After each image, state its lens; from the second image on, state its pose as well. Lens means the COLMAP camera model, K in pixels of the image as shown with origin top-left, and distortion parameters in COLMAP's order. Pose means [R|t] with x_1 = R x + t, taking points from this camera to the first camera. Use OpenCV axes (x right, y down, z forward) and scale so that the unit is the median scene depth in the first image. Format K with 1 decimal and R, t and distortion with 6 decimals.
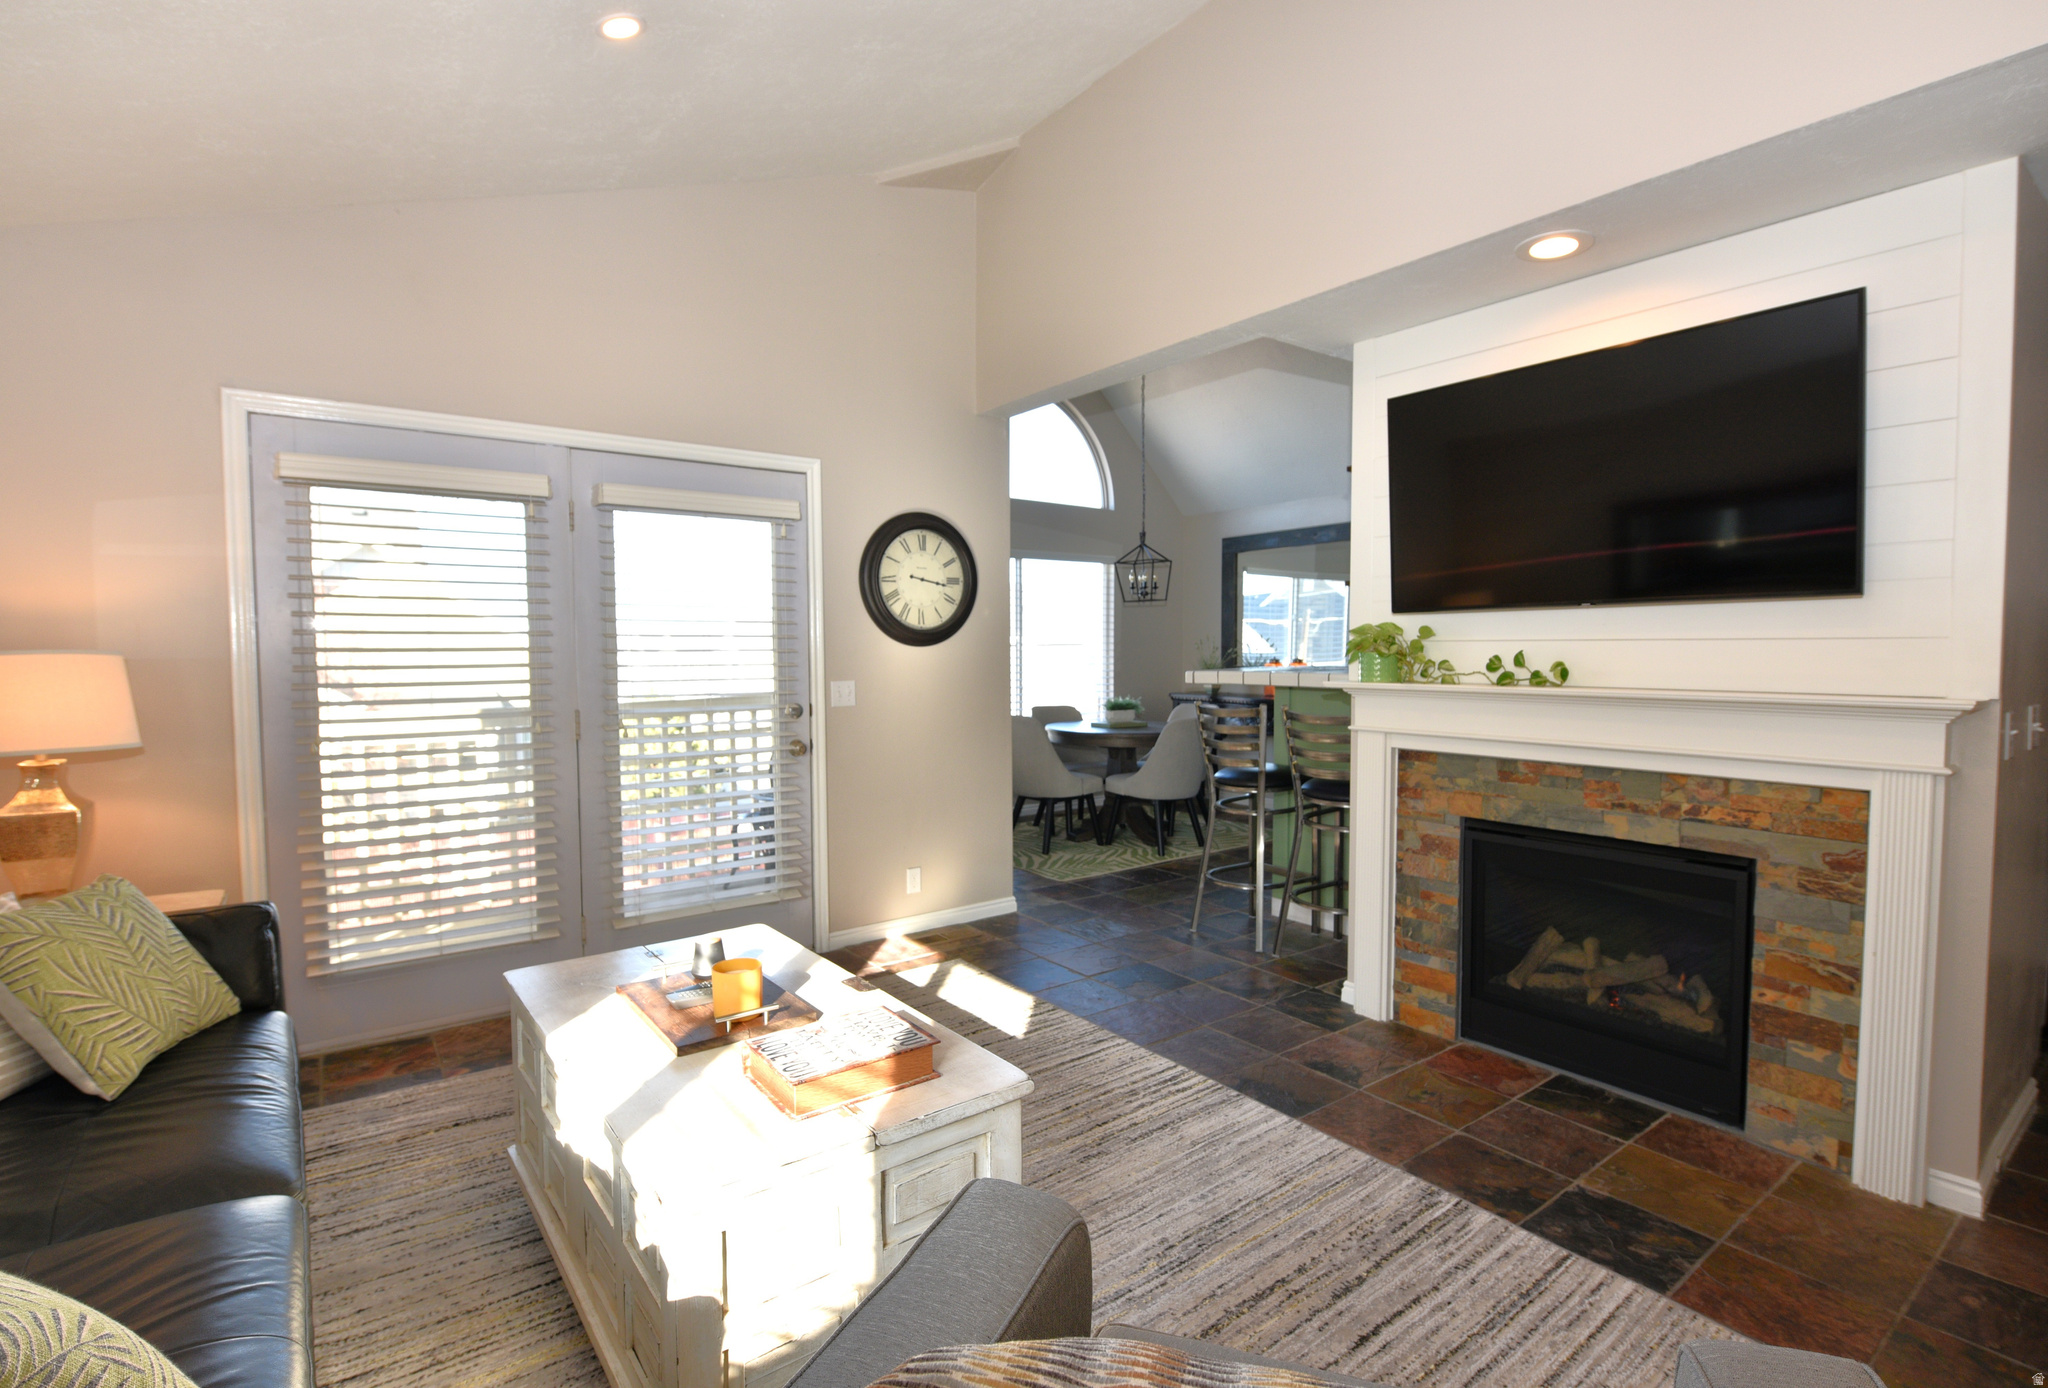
lens RADIAL K [[969.4, 0, 1024.0], [0, 969.4, 694.0], [0, 0, 1]] dist [-0.001100, -0.000569]
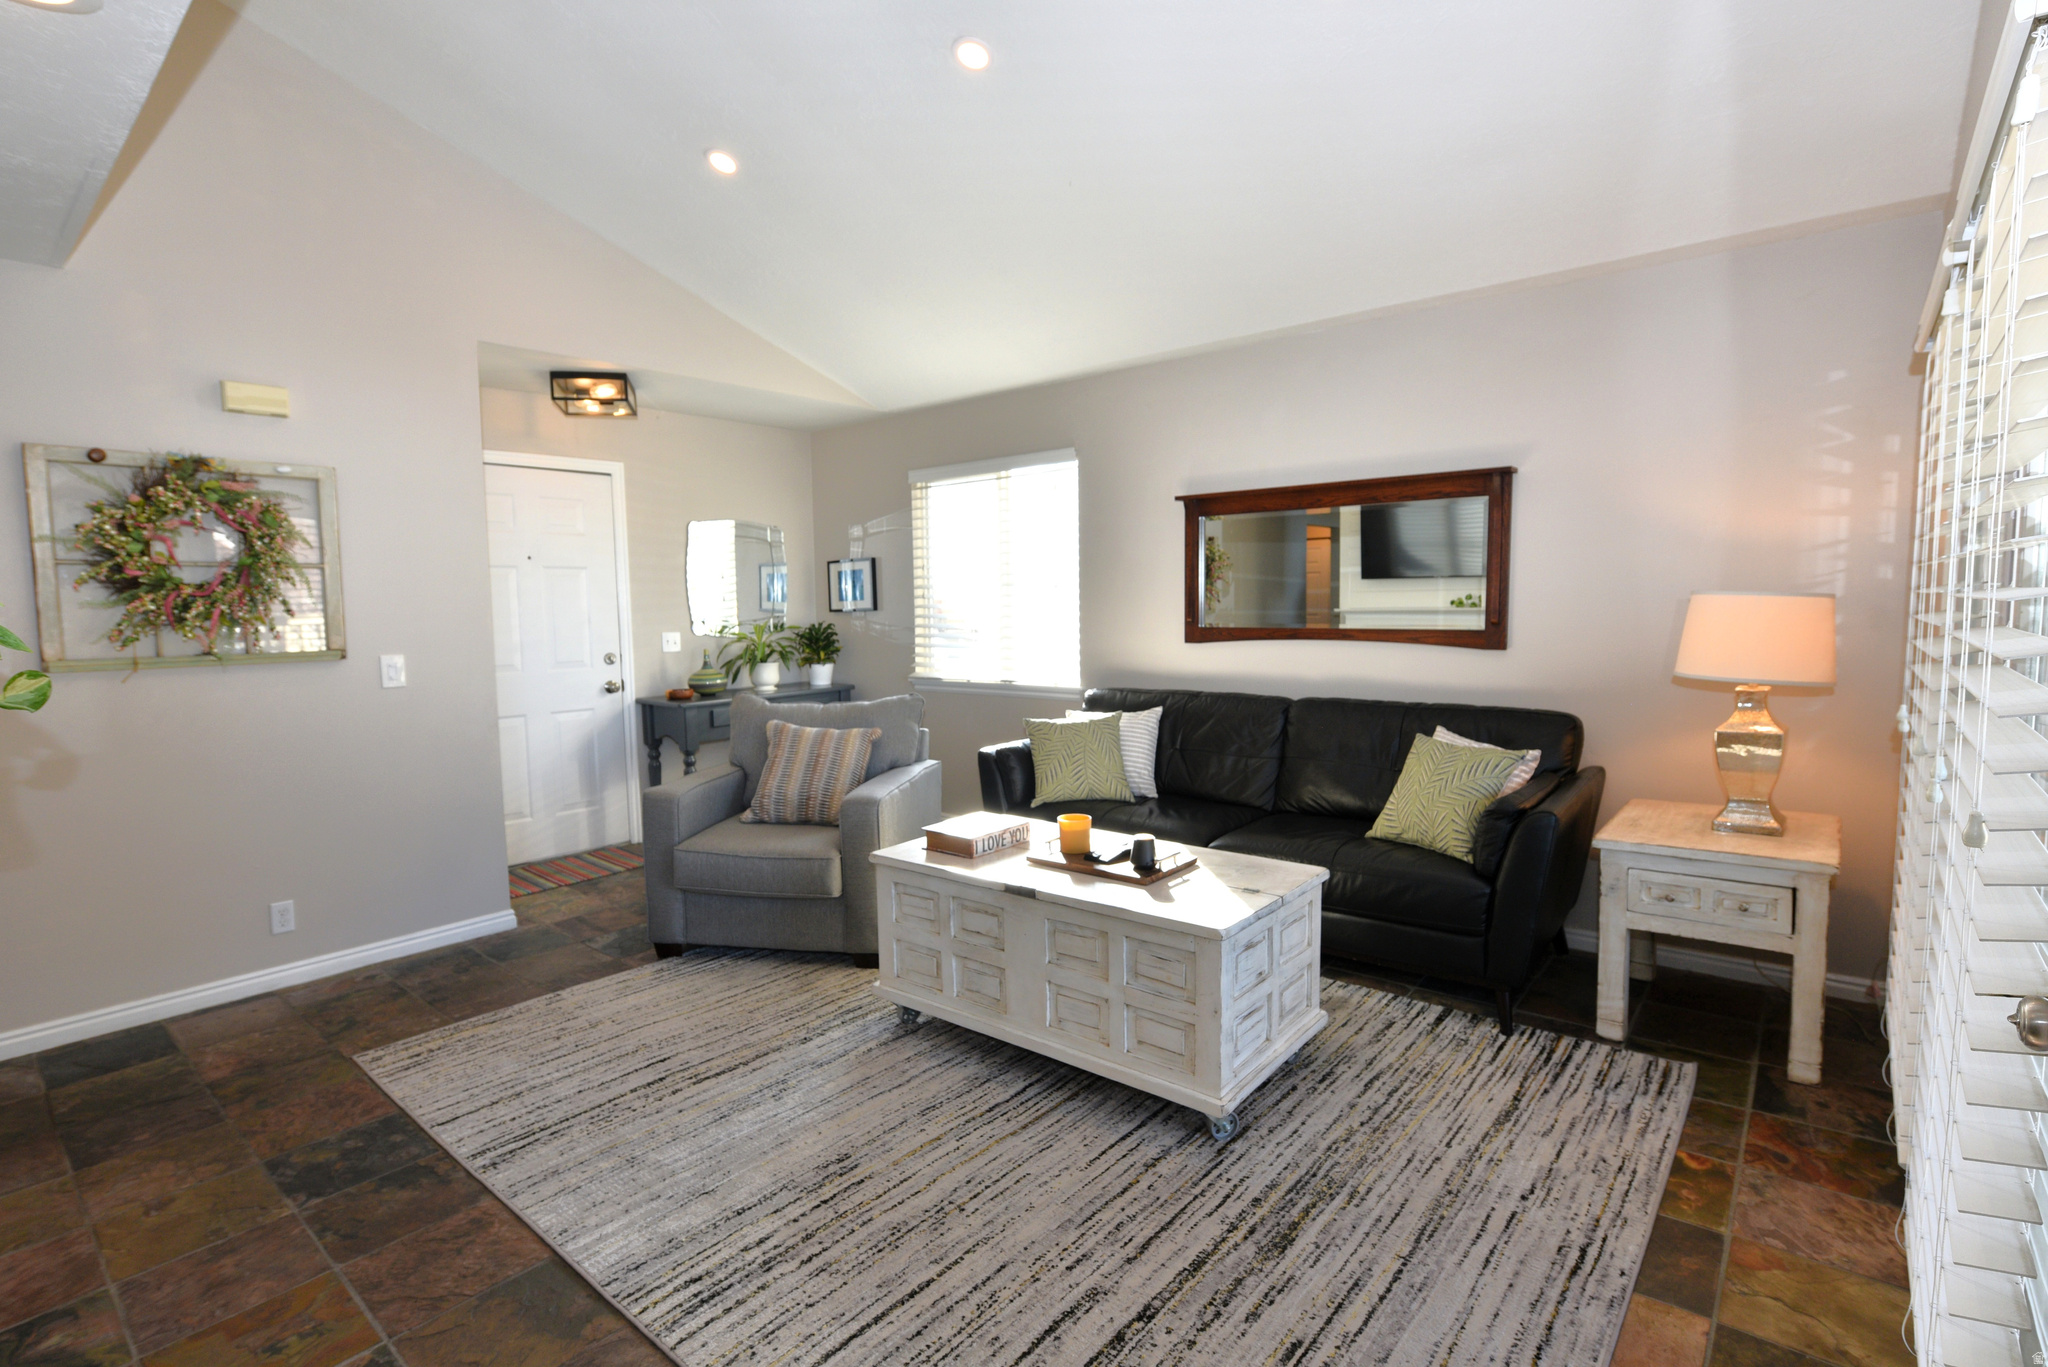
lens RADIAL K [[959.0, 0, 1024.0], [0, 959.0, 683.5], [0, 0, 1]] dist [-0.001772, -0.009043]
pose [[-0.974087, 0.038640, -0.222847, 0.061932], [0.009088, 0.991189, 0.132140, -0.068028], [0.225989, 0.126690, -0.965856, 1.423952]]
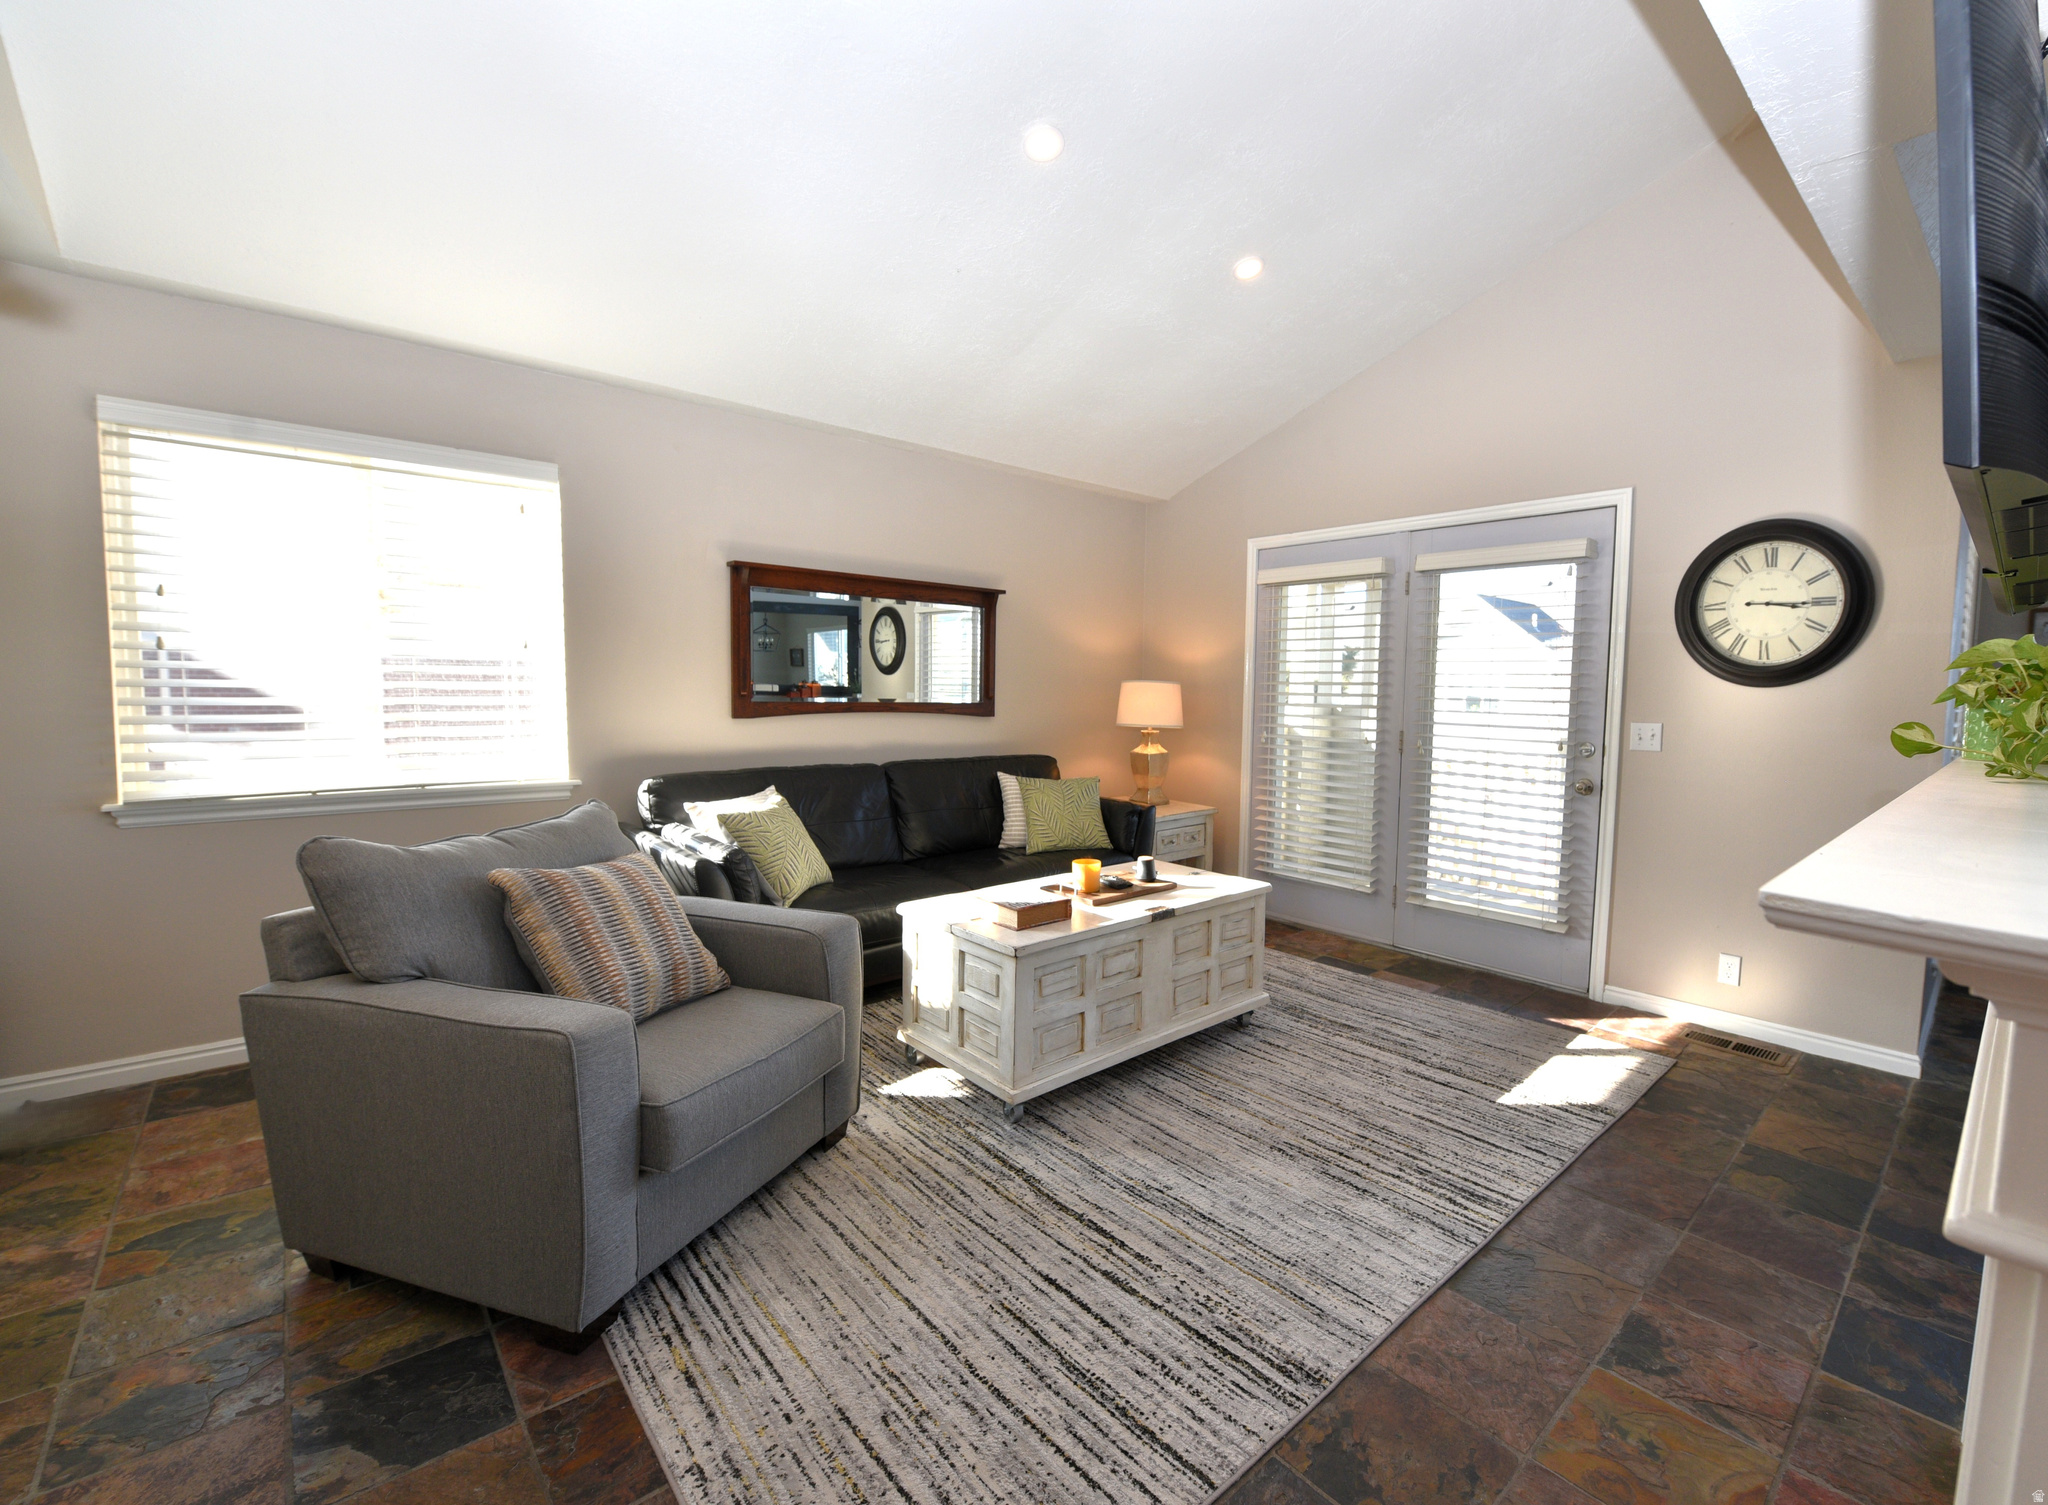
lens RADIAL K [[886.7, 0, 1117.5], [0, 886.7, 747.5], [0, 0, 1]] dist [-0.019865, -0.000101]
pose [[0.107847, 0.074745, -0.991354, 0.755307], [-0.065985, 0.995509, 0.067880, -0.017473], [0.991975, 0.058094, 0.112295, 0.523415]]
